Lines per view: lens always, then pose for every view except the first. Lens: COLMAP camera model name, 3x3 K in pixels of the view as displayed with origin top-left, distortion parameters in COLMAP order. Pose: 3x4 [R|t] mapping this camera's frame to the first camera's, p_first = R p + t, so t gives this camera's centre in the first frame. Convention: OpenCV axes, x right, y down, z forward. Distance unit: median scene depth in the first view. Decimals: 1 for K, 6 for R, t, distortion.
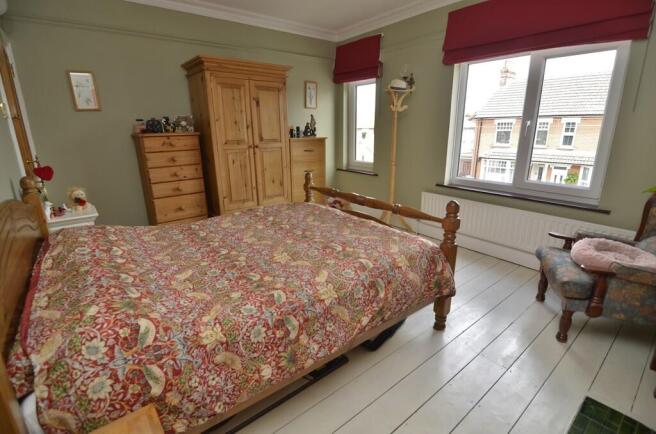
lens RADIAL K [[312.6, 0, 328.9], [0, 312.6, 214.4], [0, 0, 1]] dist [-0.022908, -0.002537]
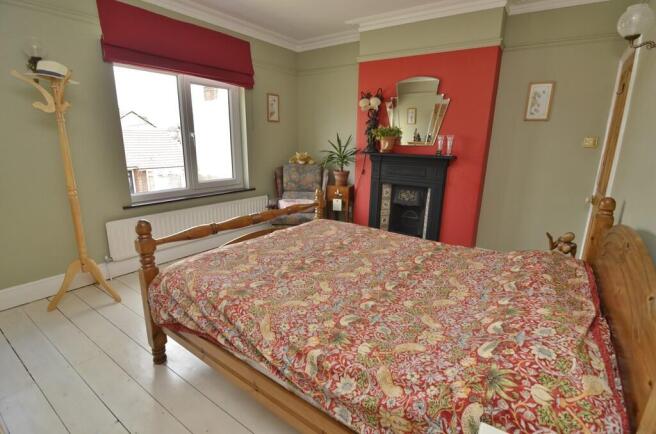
lens RADIAL K [[312.6, 0, 326.8], [0, 312.6, 219.3], [0, 0, 1]] dist [-0.022908, -0.002537]
pose [[-0.304590, -0.232615, 0.923642, -0.842856], [0.232445, 0.922247, 0.308917, -0.289961], [-0.923685, 0.308789, -0.226837, 1.062737]]
